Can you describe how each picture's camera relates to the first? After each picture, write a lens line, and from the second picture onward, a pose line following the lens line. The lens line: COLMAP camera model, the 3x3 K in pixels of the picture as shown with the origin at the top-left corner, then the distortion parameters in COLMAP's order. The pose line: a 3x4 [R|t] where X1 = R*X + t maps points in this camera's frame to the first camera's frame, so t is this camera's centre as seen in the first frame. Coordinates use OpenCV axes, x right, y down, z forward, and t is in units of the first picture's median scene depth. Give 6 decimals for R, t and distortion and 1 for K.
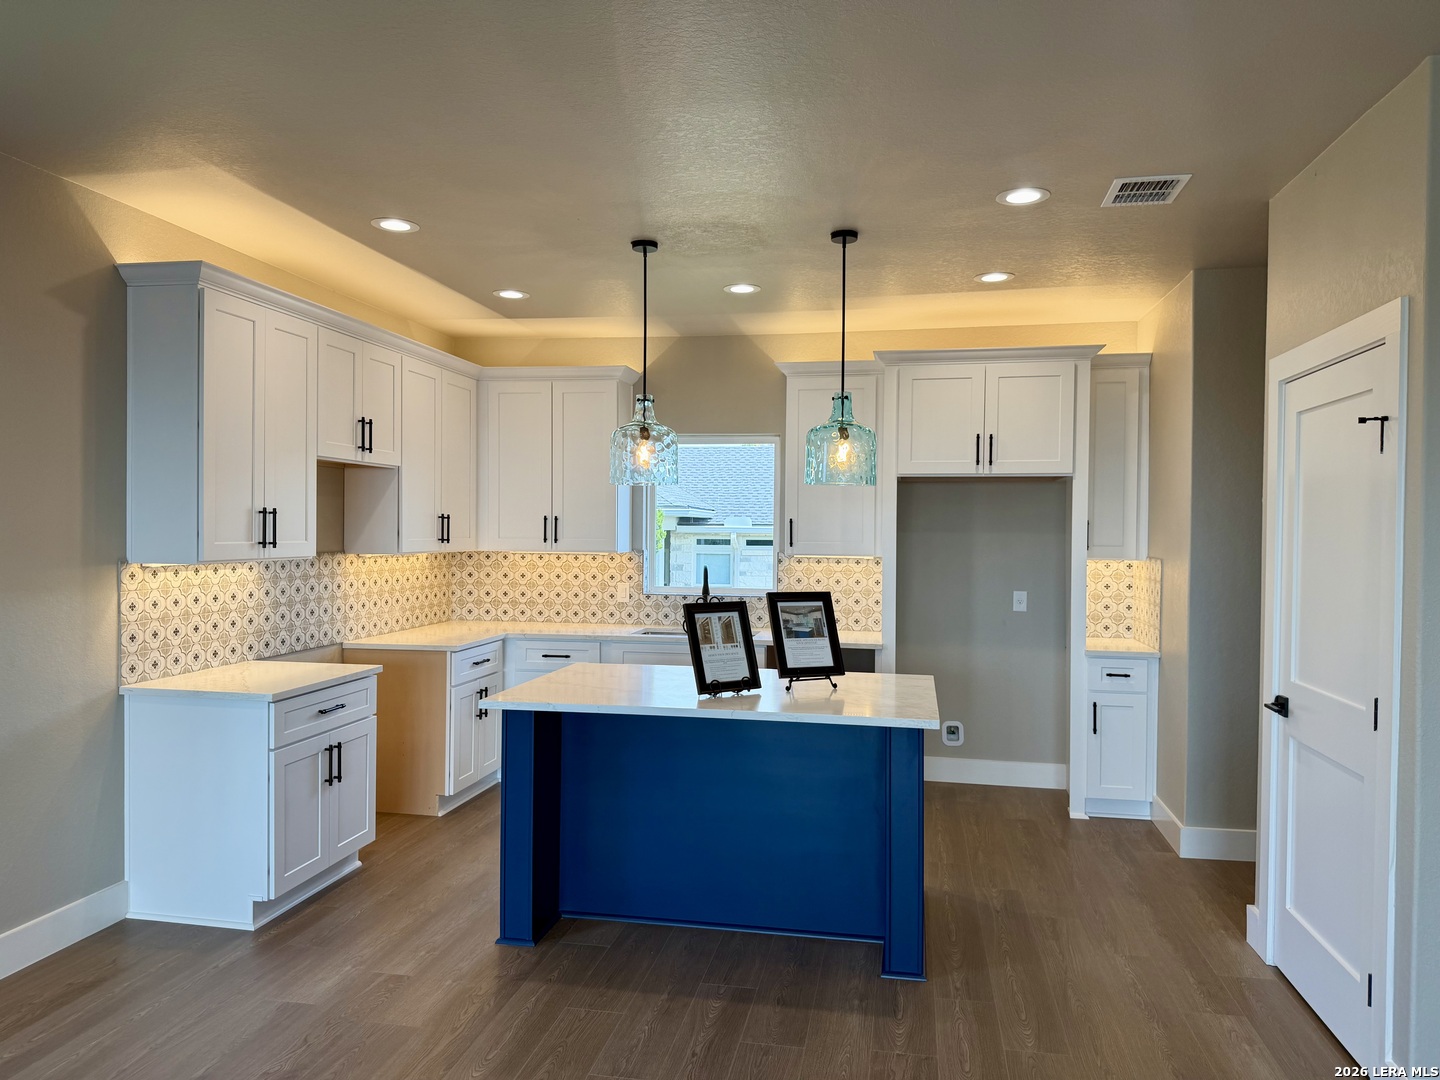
lens RADIAL K [[1005.5, 0, 722.2], [0, 1005.5, 536.9], [0, 0, 1]] dist [-0.012770, -0.003171]
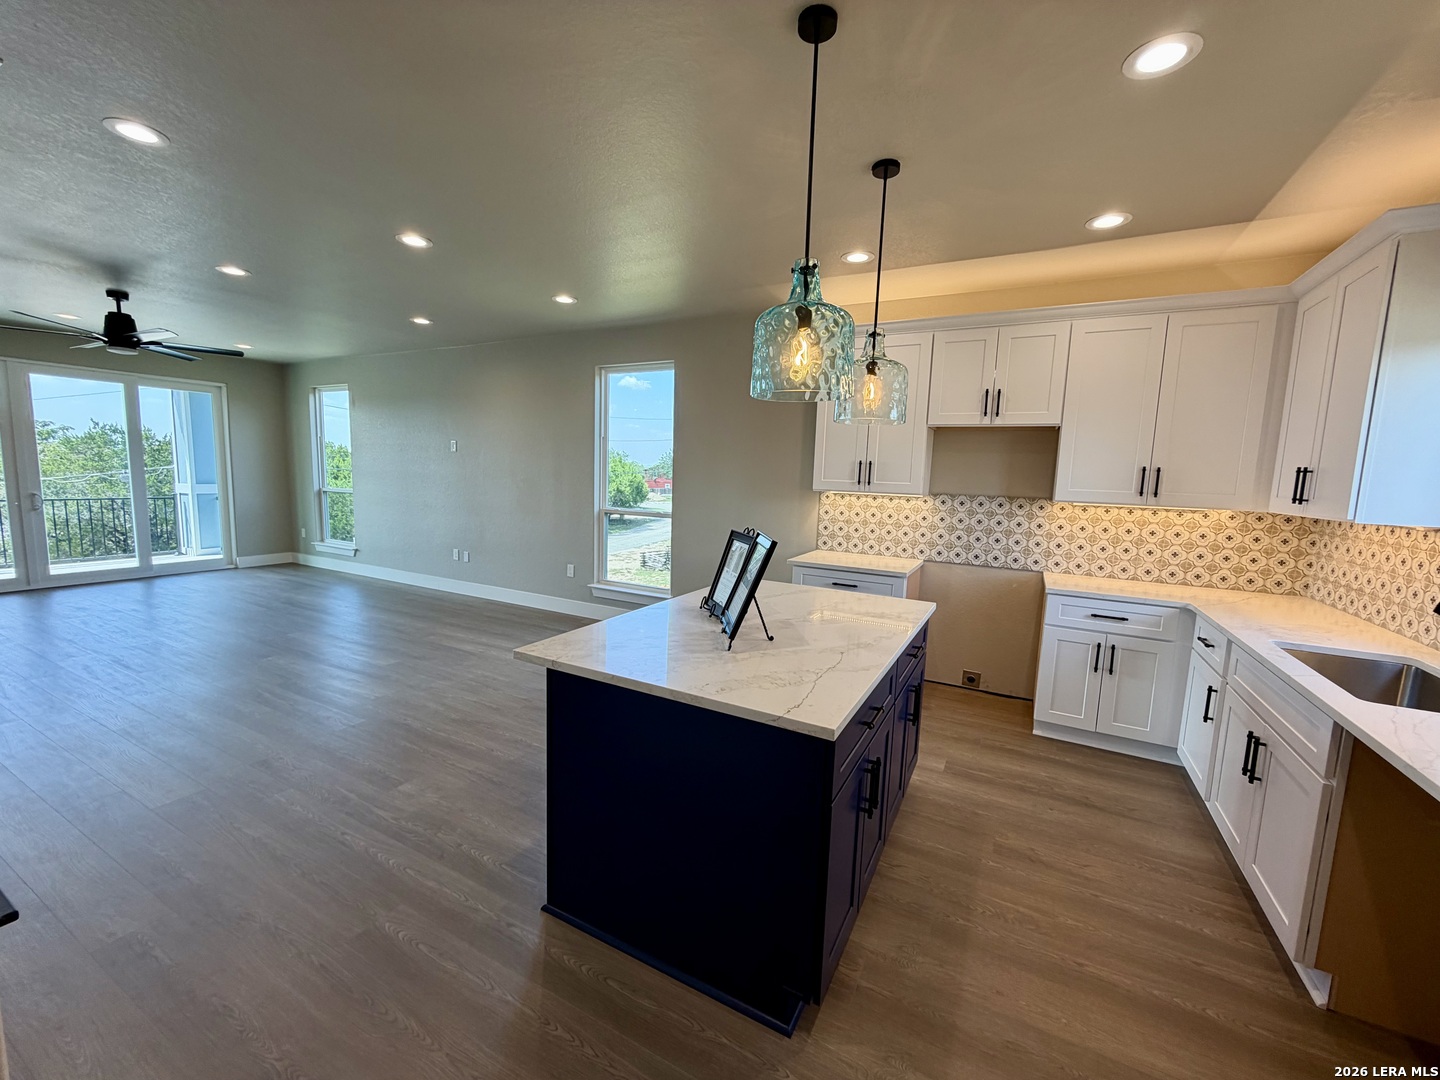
lens RADIAL K [[577.8, 0, 720.4], [0, 577.8, 541.3], [0, 0, 1]] dist [-0.000107, -0.000323]
pose [[-0.289918, 0.102980, -0.951495, 0.463931], [-0.042149, 0.991856, 0.120191, -0.001845], [0.956123, 0.074950, -0.283216, 0.912552]]
